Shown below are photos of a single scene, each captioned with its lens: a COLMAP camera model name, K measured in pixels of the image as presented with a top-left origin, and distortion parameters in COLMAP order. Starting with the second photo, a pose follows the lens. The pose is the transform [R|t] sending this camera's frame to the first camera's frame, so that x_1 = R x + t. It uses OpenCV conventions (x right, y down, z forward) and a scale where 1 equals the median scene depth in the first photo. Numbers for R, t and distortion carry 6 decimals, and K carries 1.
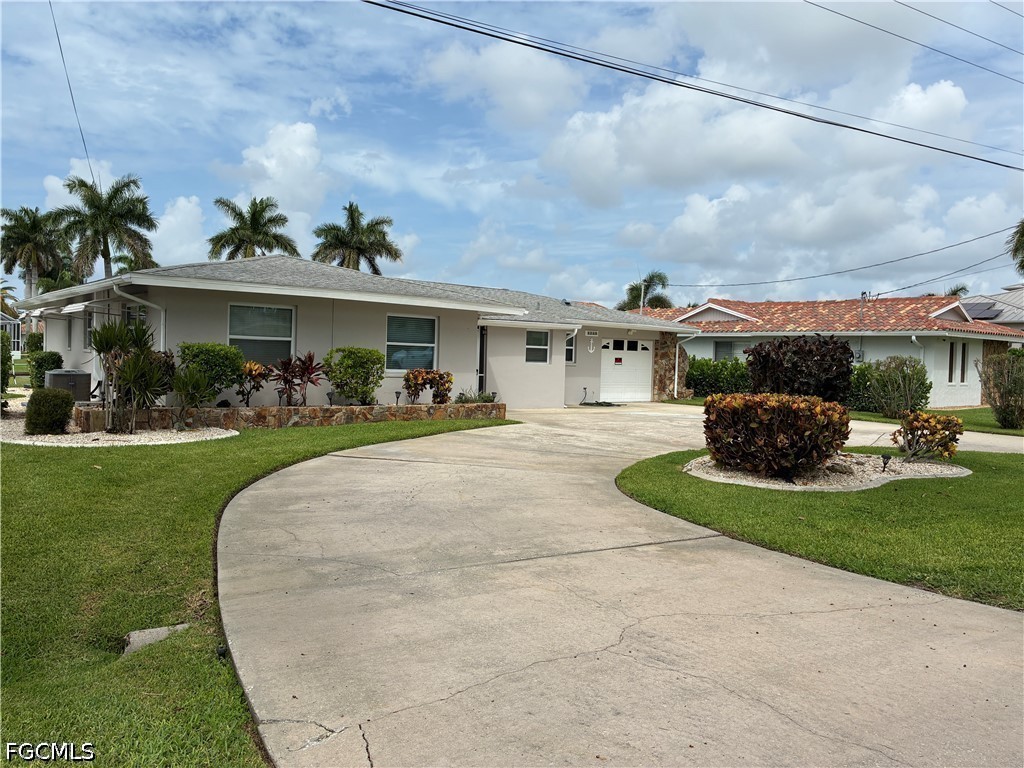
lens RADIAL K [[773.6, 0, 508.2], [0, 773.6, 379.6], [0, 0, 1]] dist [0.048930, -0.070063]
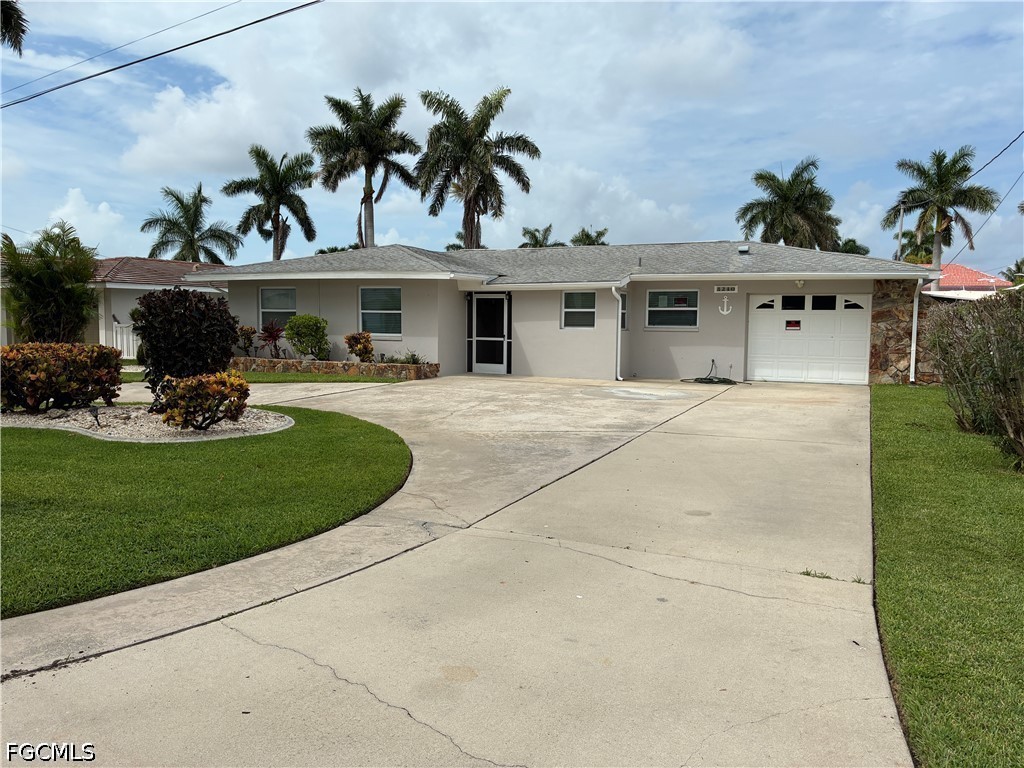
lens RADIAL K [[773.6, 0, 508.2], [0, 773.6, 379.6], [0, 0, 1]] dist [0.048930, -0.070063]
pose [[0.440648, 0.044600, -0.896571, 0.685393], [-0.023366, 0.998996, 0.038211, 0.005424], [0.897376, 0.004112, 0.441248, 0.448194]]
